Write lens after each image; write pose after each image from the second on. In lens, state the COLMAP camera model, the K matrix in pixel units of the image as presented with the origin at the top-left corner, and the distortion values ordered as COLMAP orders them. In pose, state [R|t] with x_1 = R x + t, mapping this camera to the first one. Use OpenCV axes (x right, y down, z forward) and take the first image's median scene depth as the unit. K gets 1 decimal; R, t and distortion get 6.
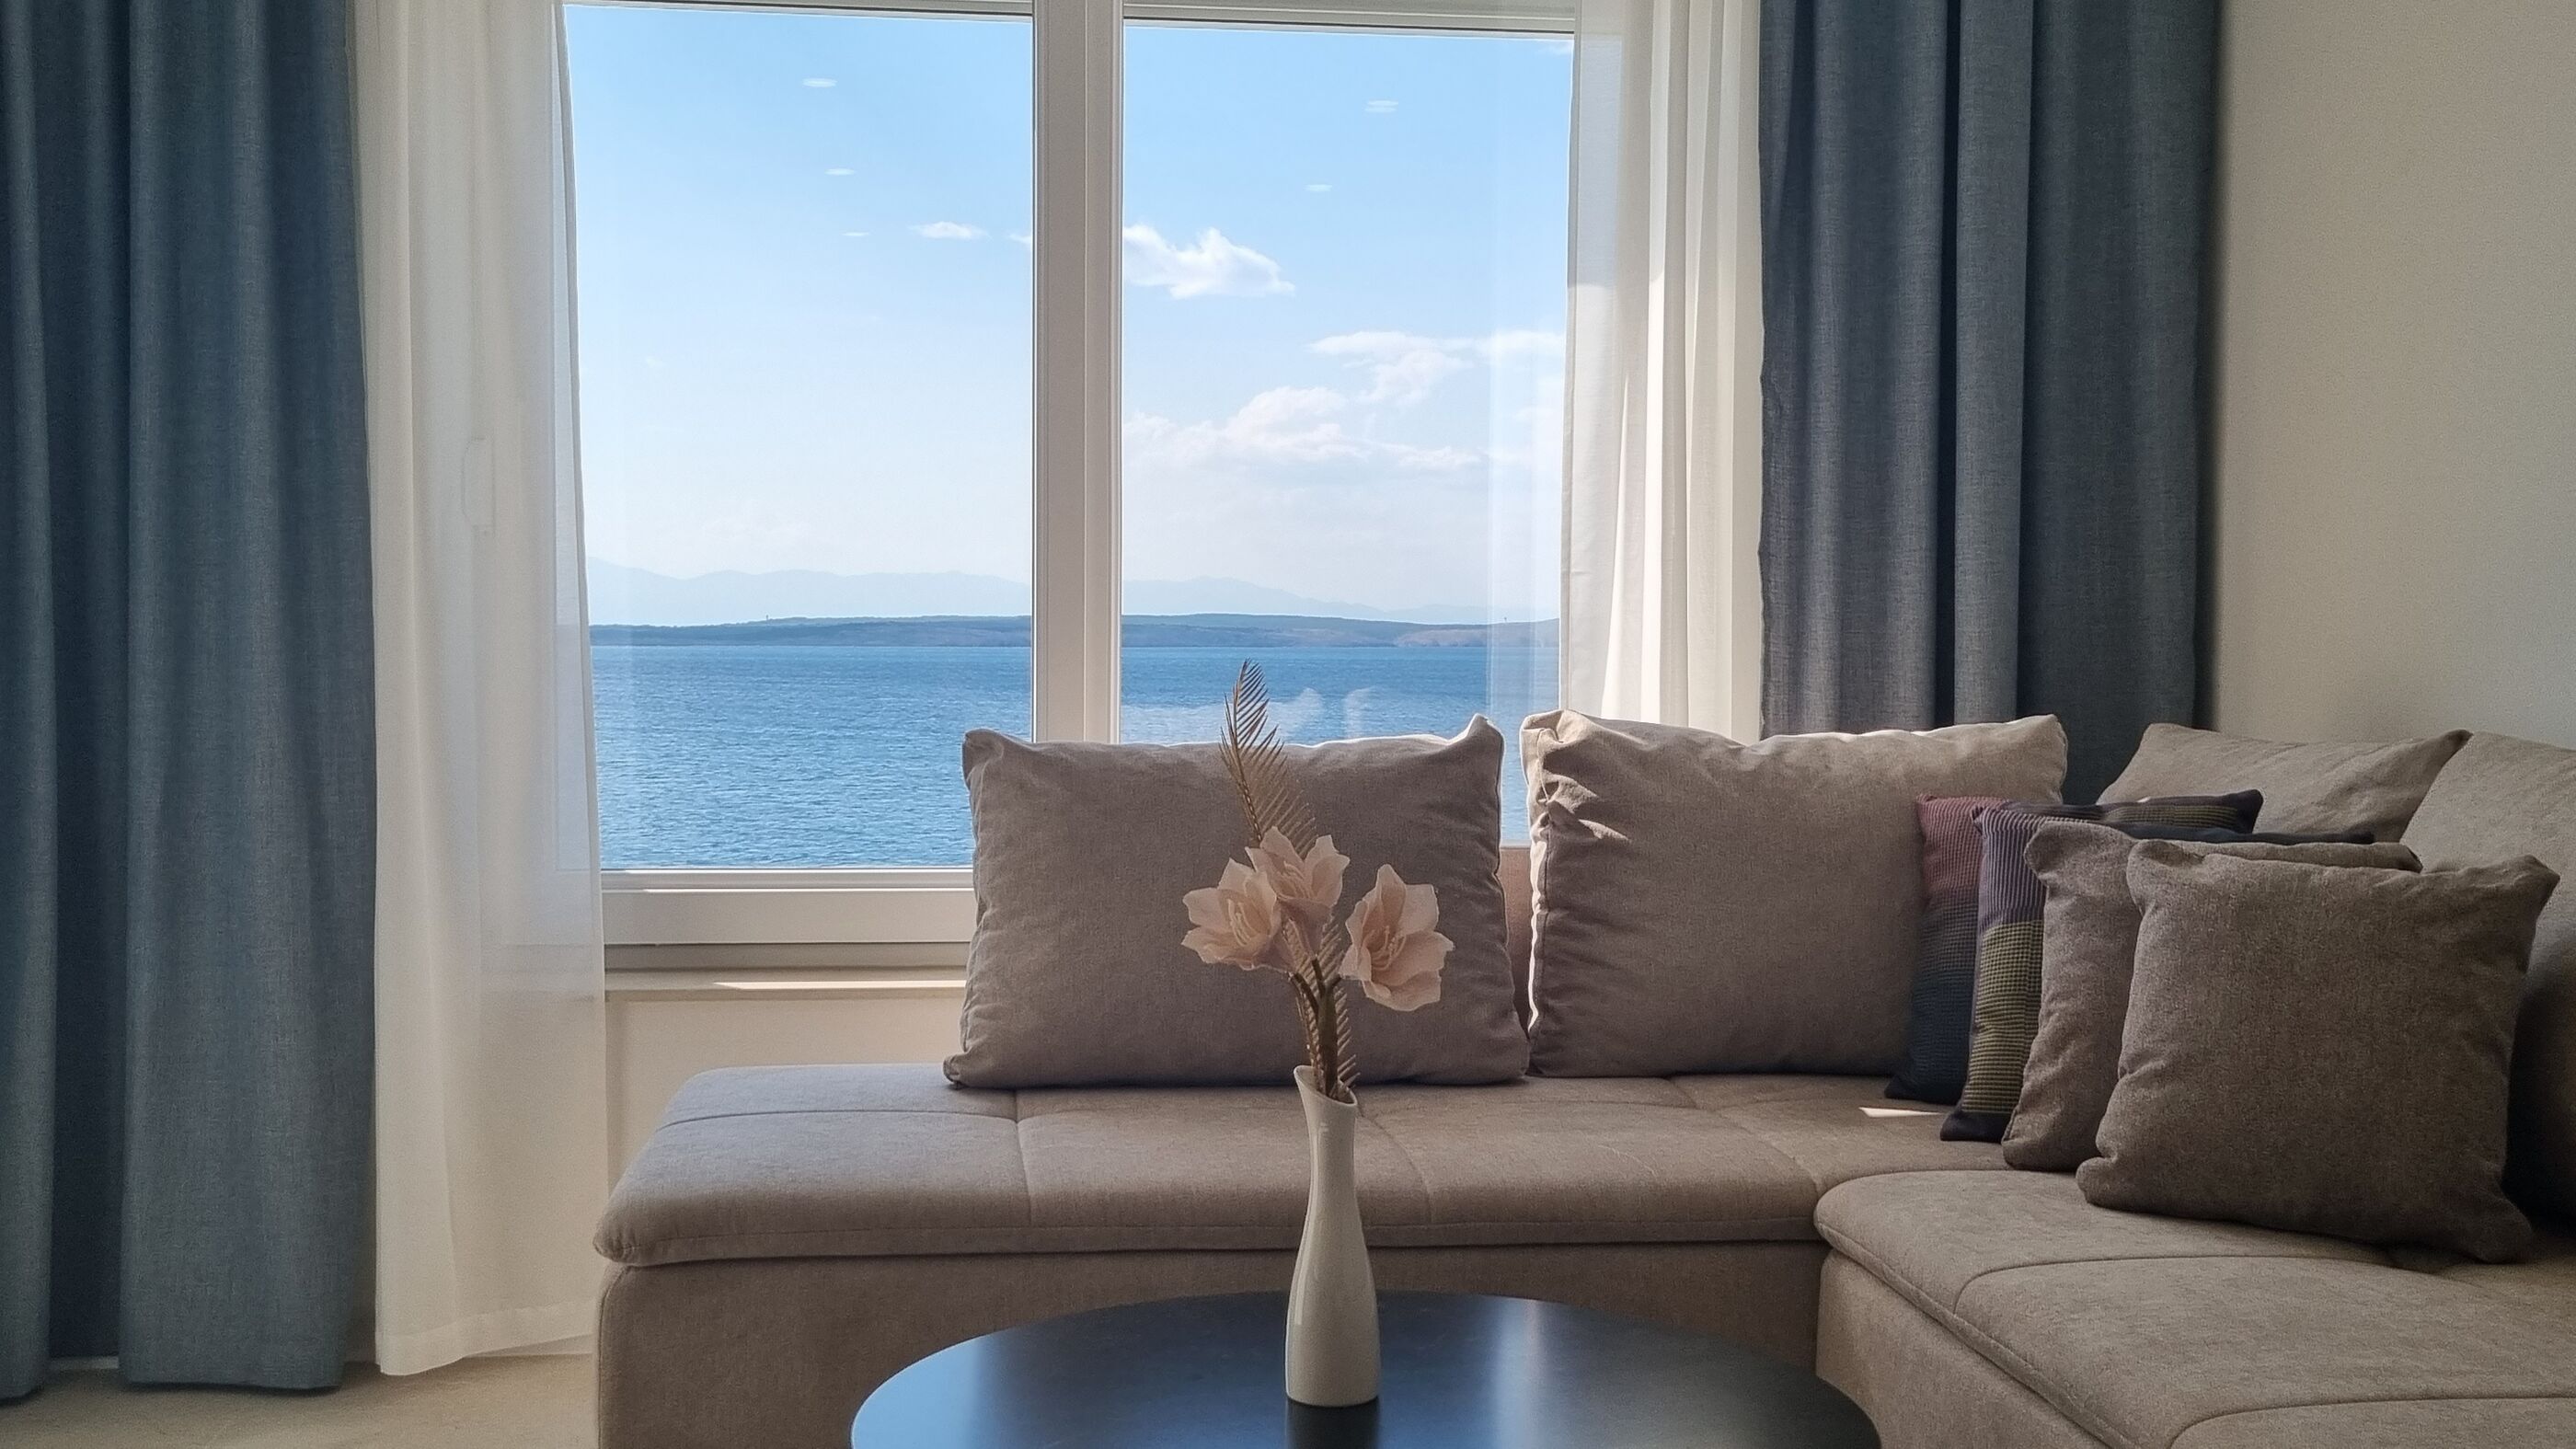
lens RADIAL K [[2599.9, 0, 1267.9], [0, 2599.9, 753.3], [0, 0, 1]] dist [0.040666, 0.000000]
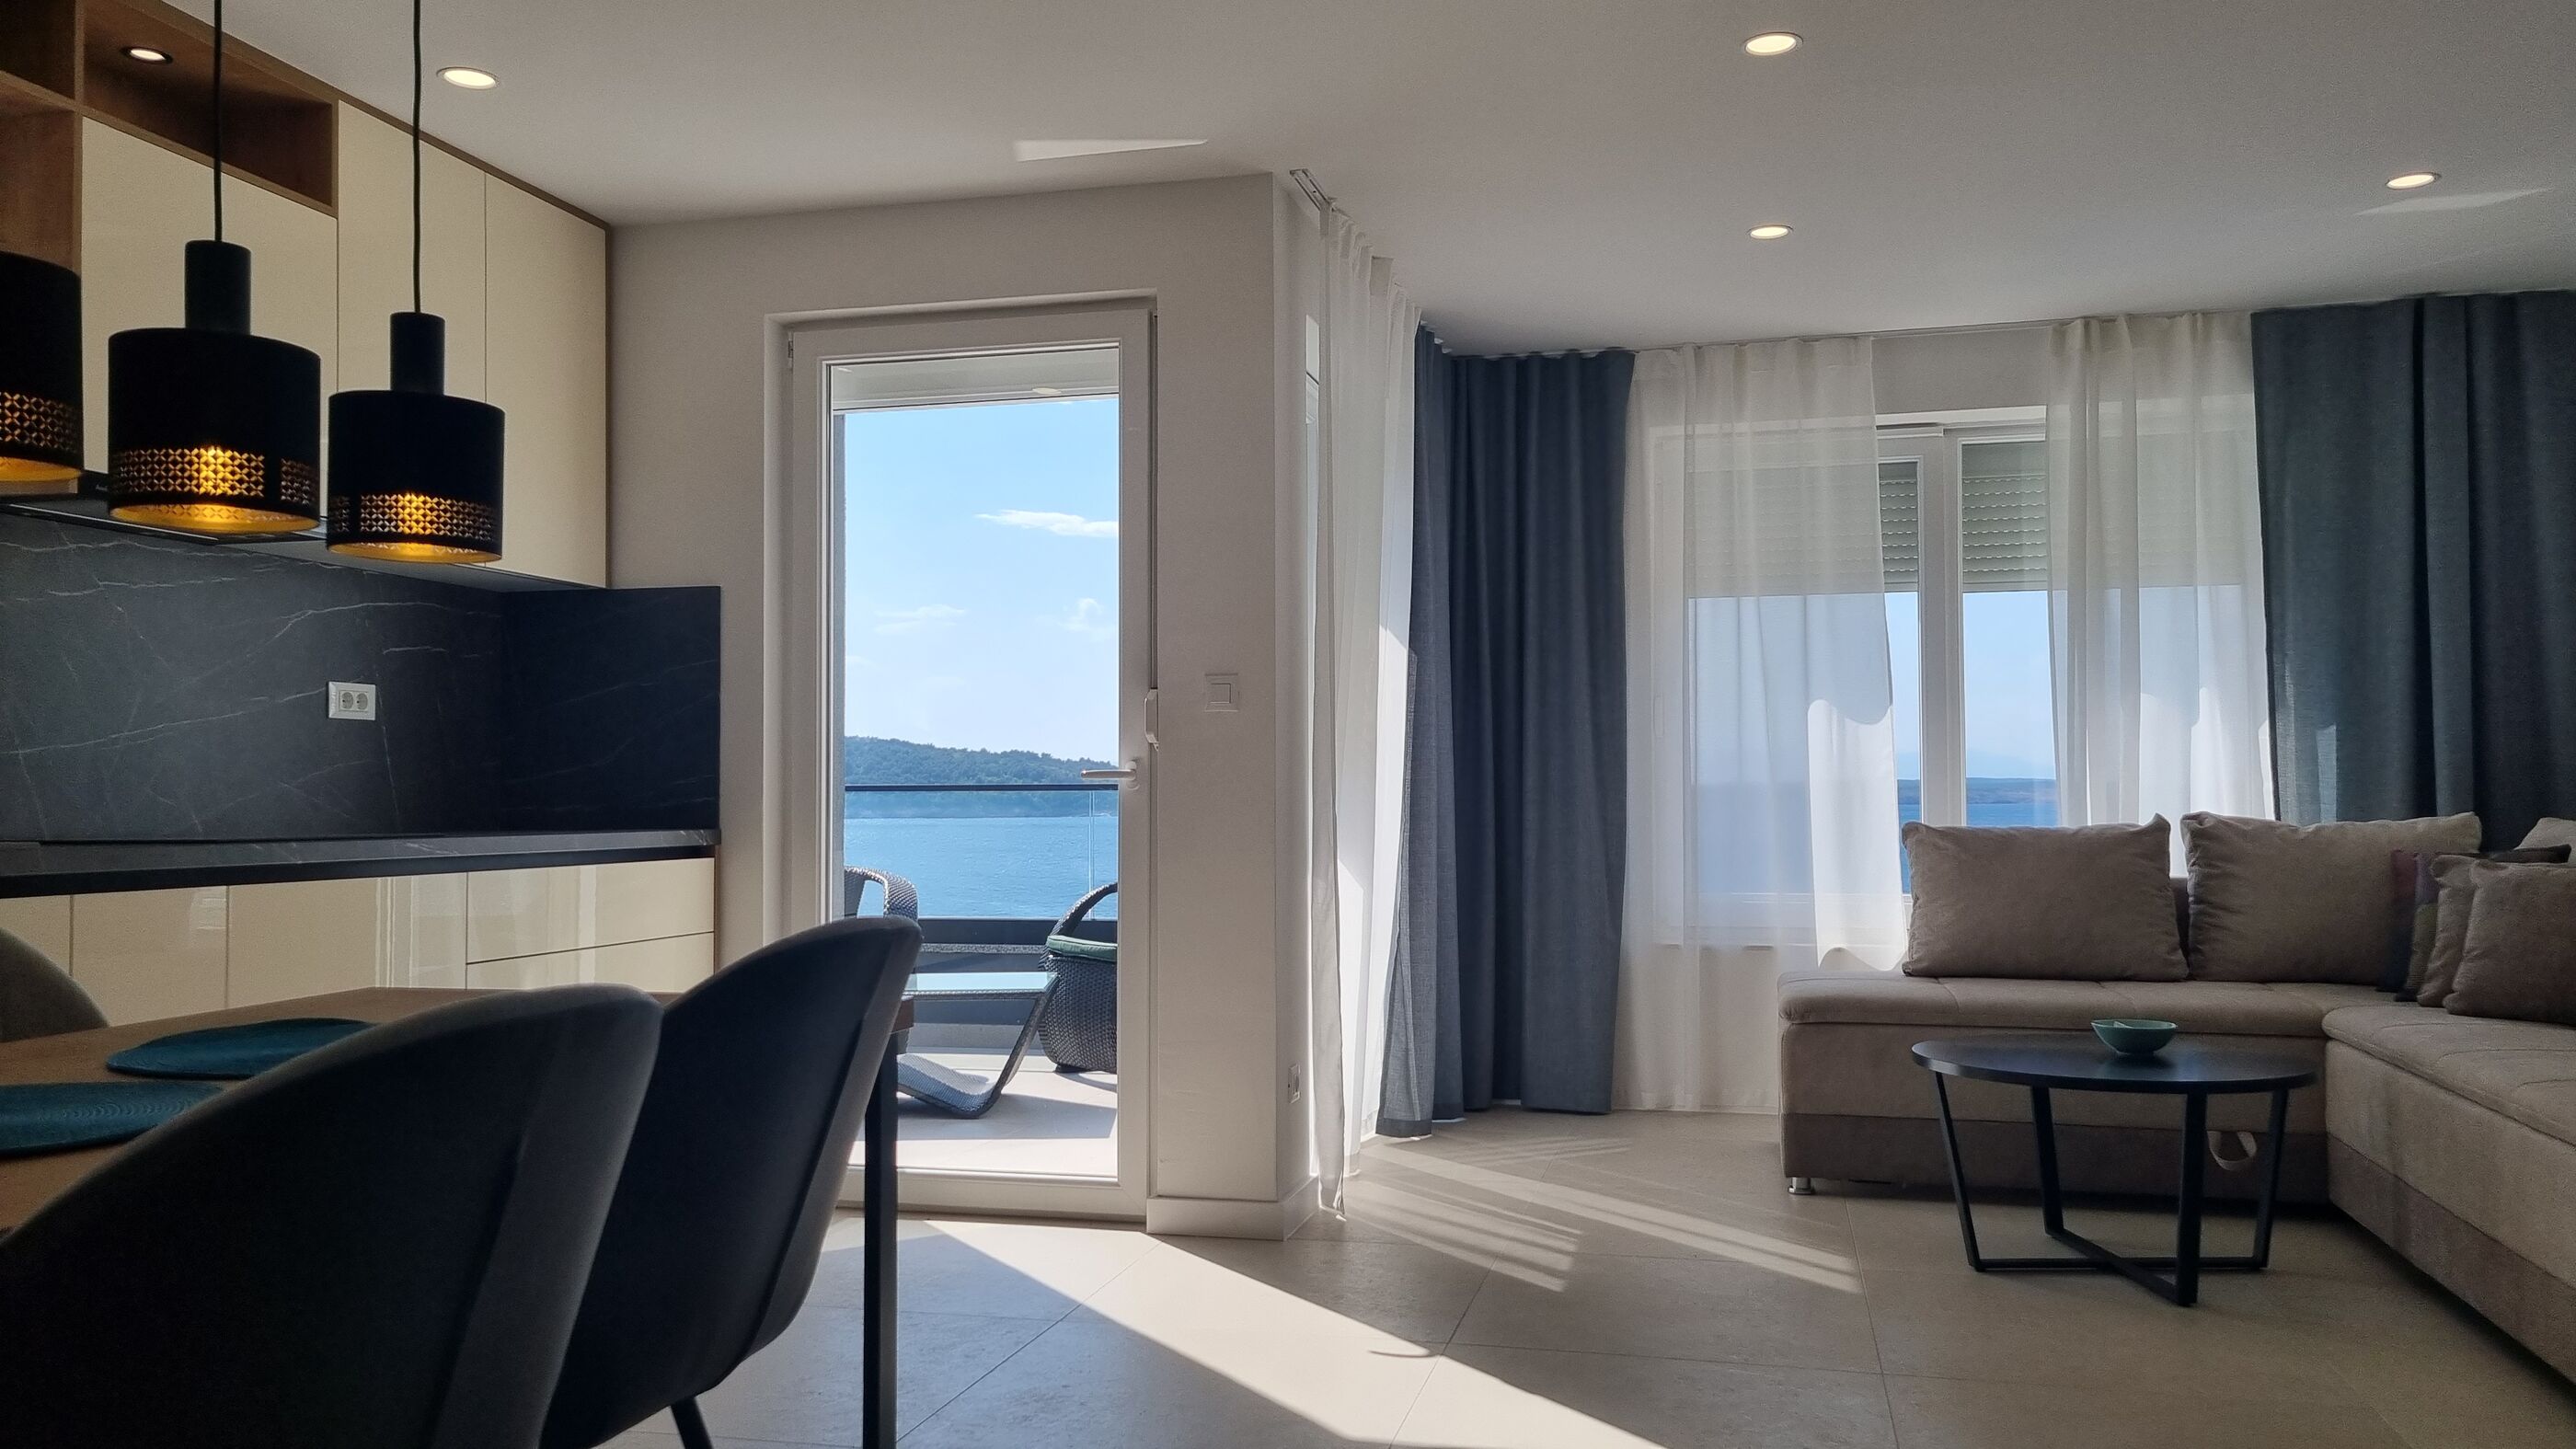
lens RADIAL K [[1923.3, 0, 1287.6], [0, 1923.3, 737.0], [0, 0, 1]] dist [0.053613, -0.025284]
pose [[0.937442, -0.021933, -0.347450, -0.034429], [-0.005000, 0.997062, -0.076430, 0.049090], [0.348105, 0.073386, 0.934579, -0.766393]]
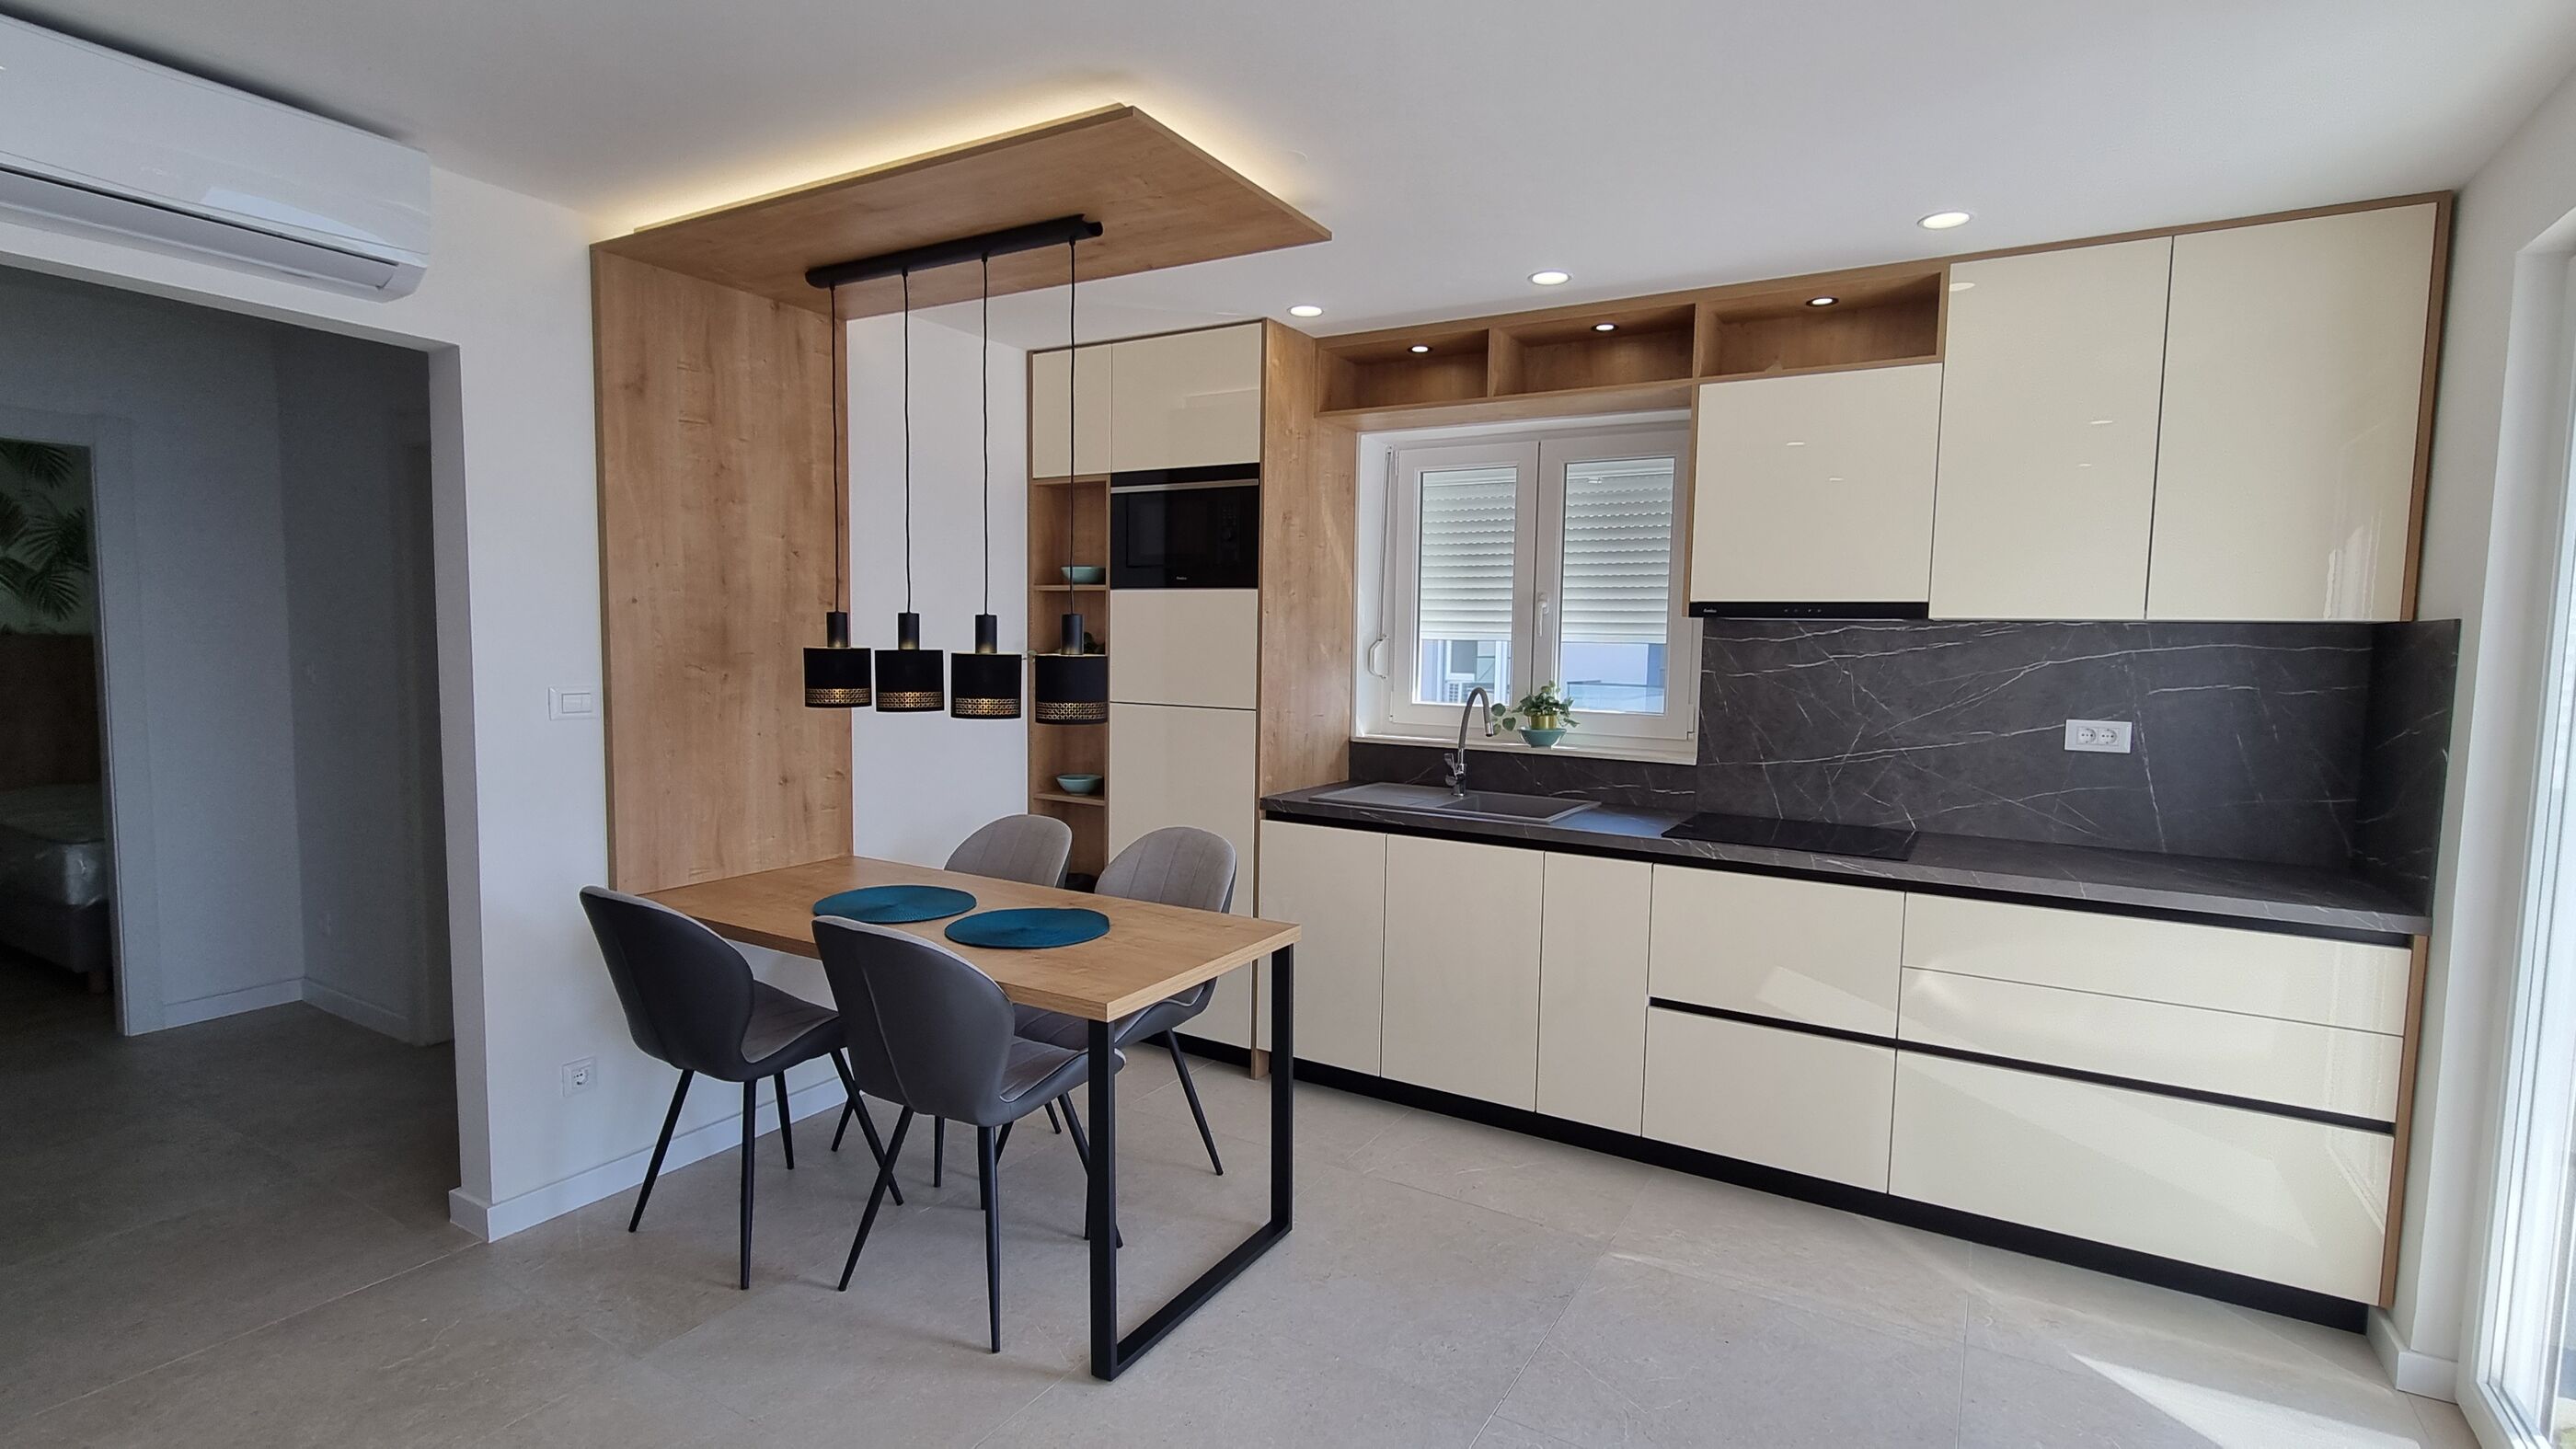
lens RADIAL K [[1180.3, 0, 1301.9], [0, 1180.3, 730.8], [0, 0, 1]] dist [0.001861, -0.002243]
pose [[-0.606525, 0.047291, -0.793657, 0.052774], [-0.057101, 0.993061, 0.102810, -0.141499], [0.793011, 0.107675, -0.599616, 0.328358]]
